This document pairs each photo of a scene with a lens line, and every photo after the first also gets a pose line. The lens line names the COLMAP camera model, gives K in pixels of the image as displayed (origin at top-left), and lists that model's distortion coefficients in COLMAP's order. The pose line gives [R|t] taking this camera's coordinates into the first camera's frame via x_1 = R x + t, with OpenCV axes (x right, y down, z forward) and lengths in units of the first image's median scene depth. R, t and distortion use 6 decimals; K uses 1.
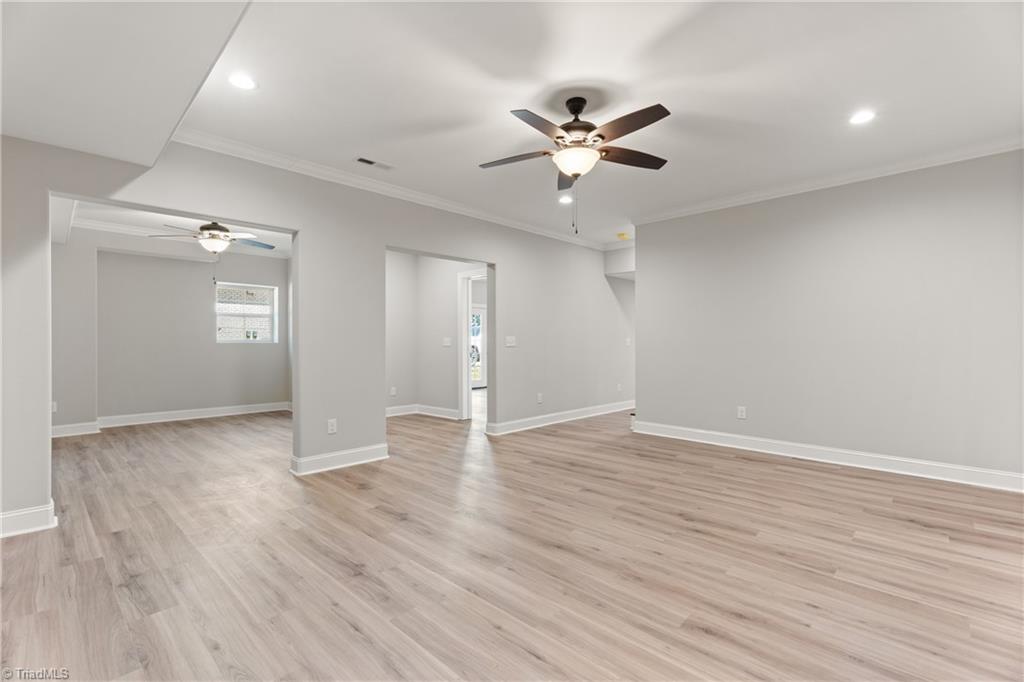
lens RADIAL K [[459.5, 0, 506.5], [0, 459.5, 348.0], [0, 0, 1]] dist [0.000147, -0.000083]
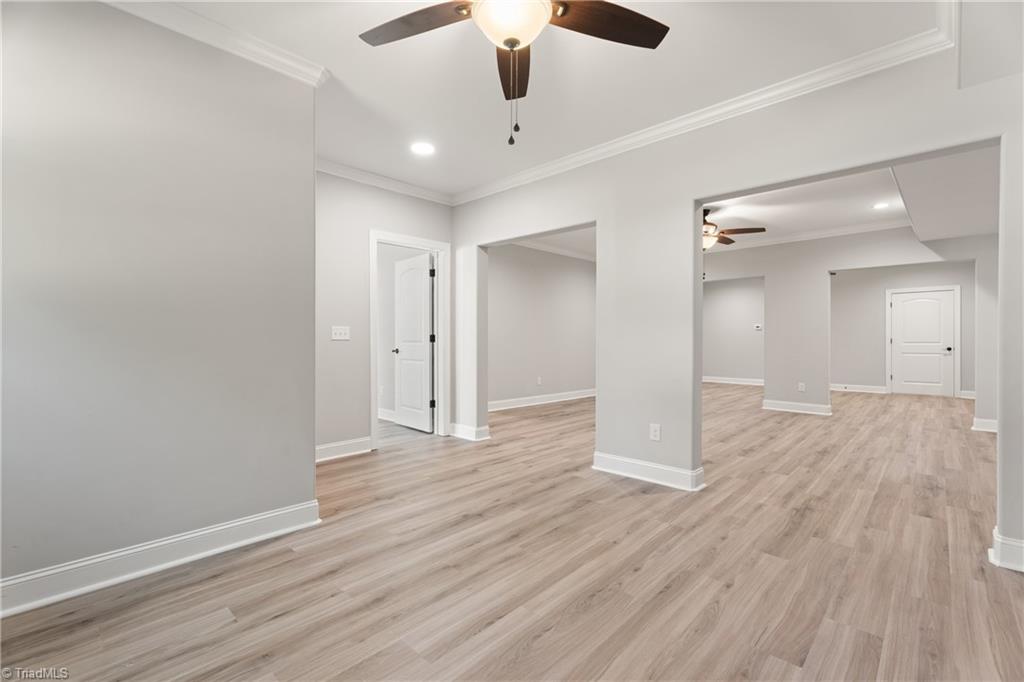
lens RADIAL K [[451.7, 0, 509.3], [0, 451.7, 343.4], [0, 0, 1]] dist [0.000490, 0.000051]
pose [[-0.005192, -0.007862, 0.999956, -1.818360], [0.010851, 0.999910, 0.007918, -0.007448], [-0.999928, 0.010892, -0.005106, 1.899136]]
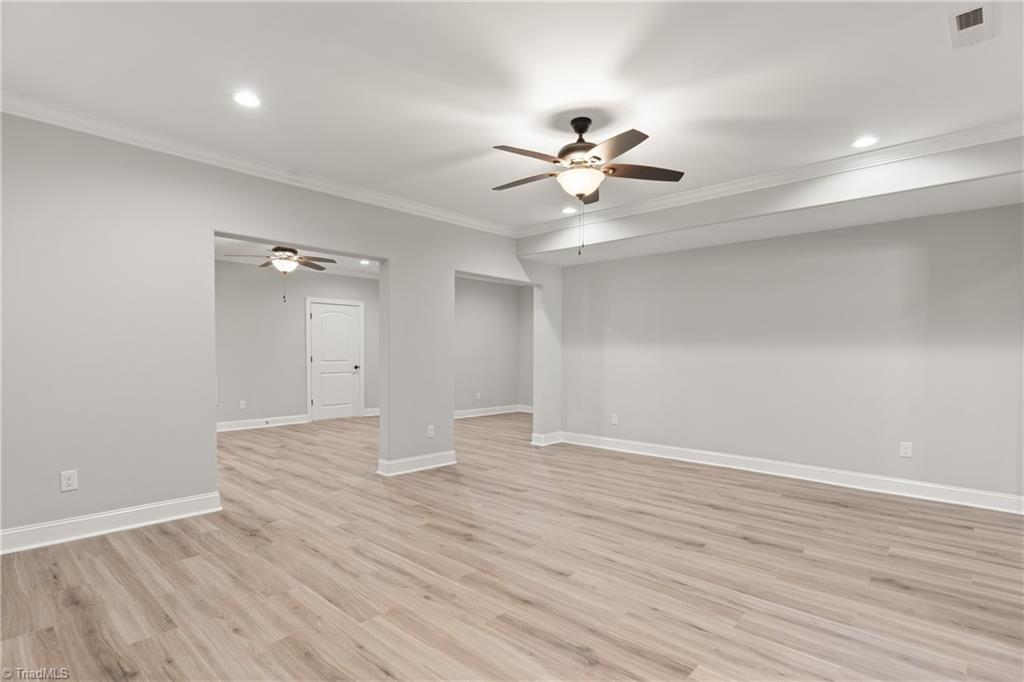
lens RADIAL K [[501.5, 0, 510.9], [0, 501.5, 356.1], [0, 0, 1]] dist [-0.000068, -0.000093]
pose [[-0.999603, -0.006510, -0.027413, 0.344505], [-0.007010, 0.999810, 0.018189, -0.051305], [0.027289, 0.018374, -0.999459, 2.188842]]
